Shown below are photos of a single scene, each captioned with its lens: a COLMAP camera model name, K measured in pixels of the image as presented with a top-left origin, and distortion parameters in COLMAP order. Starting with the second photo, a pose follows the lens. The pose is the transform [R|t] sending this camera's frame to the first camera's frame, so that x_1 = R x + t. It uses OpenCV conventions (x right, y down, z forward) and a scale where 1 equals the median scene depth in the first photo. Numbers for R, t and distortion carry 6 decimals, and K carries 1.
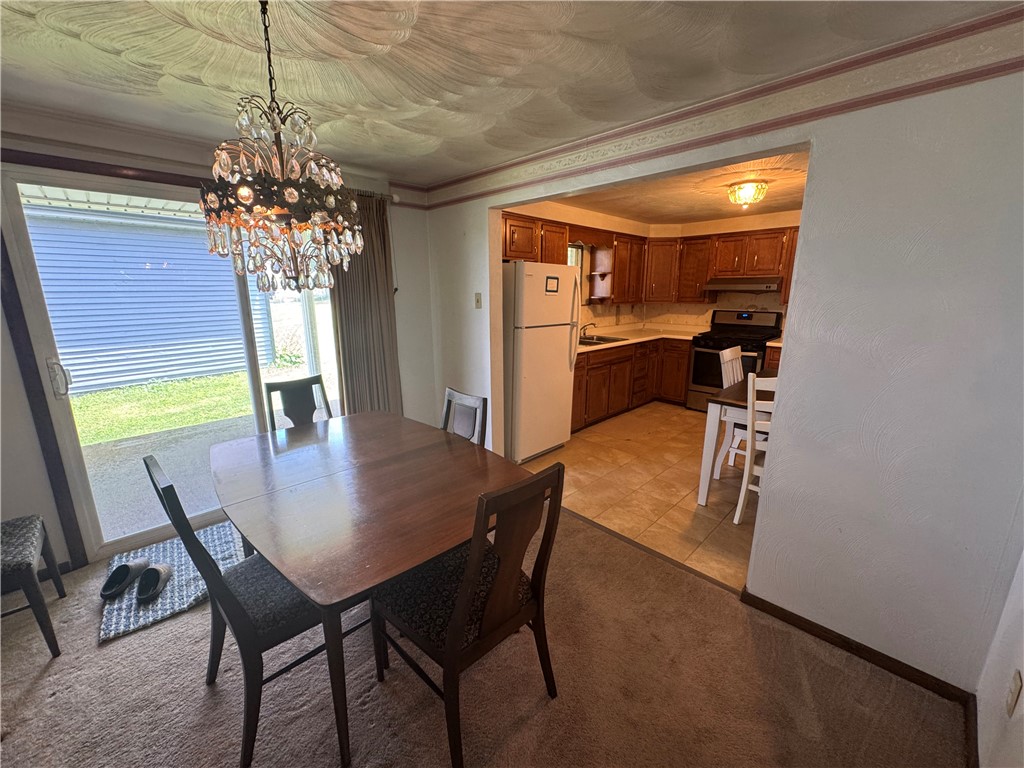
lens RADIAL K [[409.6, 0, 512.4], [0, 409.6, 383.9], [0, 0, 1]] dist [-0.001647, 0.000070]
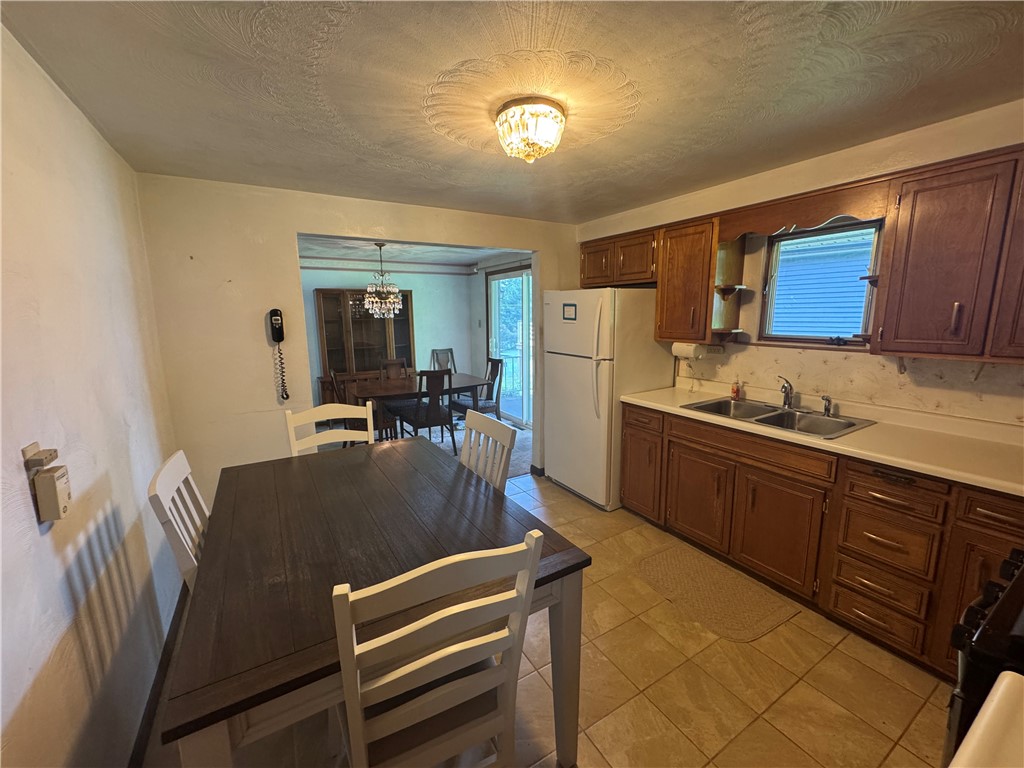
lens RADIAL K [[409.6, 0, 514.3], [0, 409.6, 384.1], [0, 0, 1]] dist [-0.001647, 0.000070]
pose [[-0.234920, 0.171729, -0.956725, 0.722451], [-0.209140, 0.952286, 0.222286, -0.182621], [0.949249, 0.252309, -0.187795, 0.749986]]
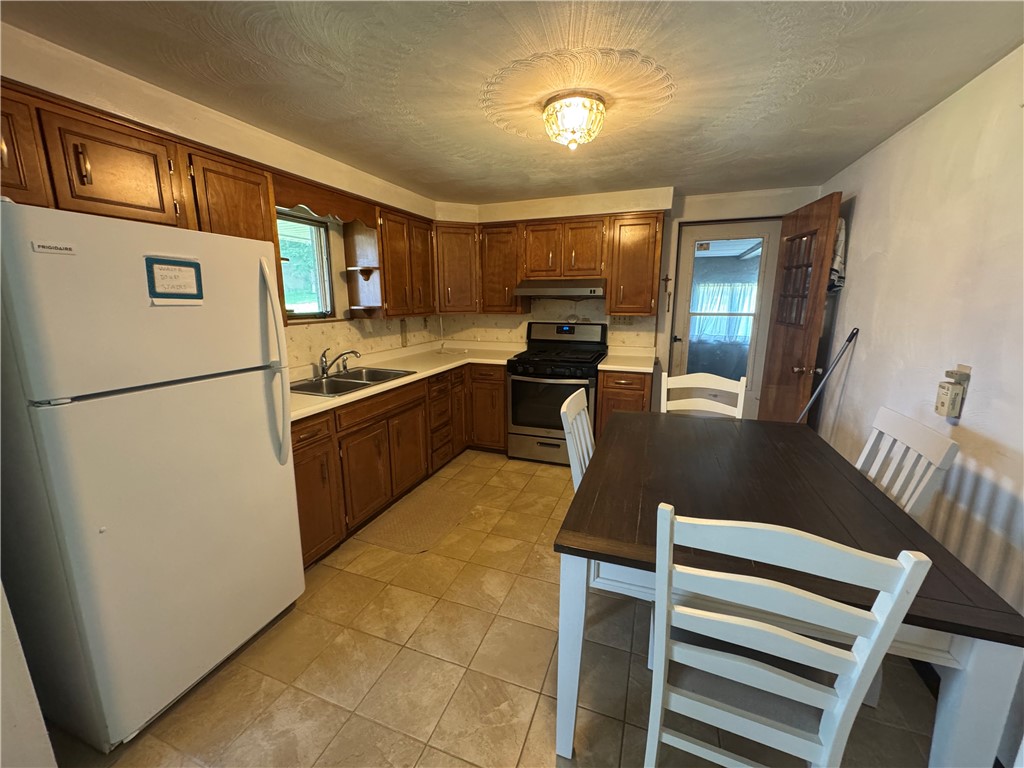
lens RADIAL K [[409.6, 0, 509.6], [0, 409.6, 383.6], [0, 0, 1]] dist [-0.001647, 0.000070]
pose [[0.909668, -0.087140, 0.406091, 0.151475], [0.095273, 0.995451, 0.000189, -0.075699], [-0.404260, 0.038518, 0.913833, 0.348035]]
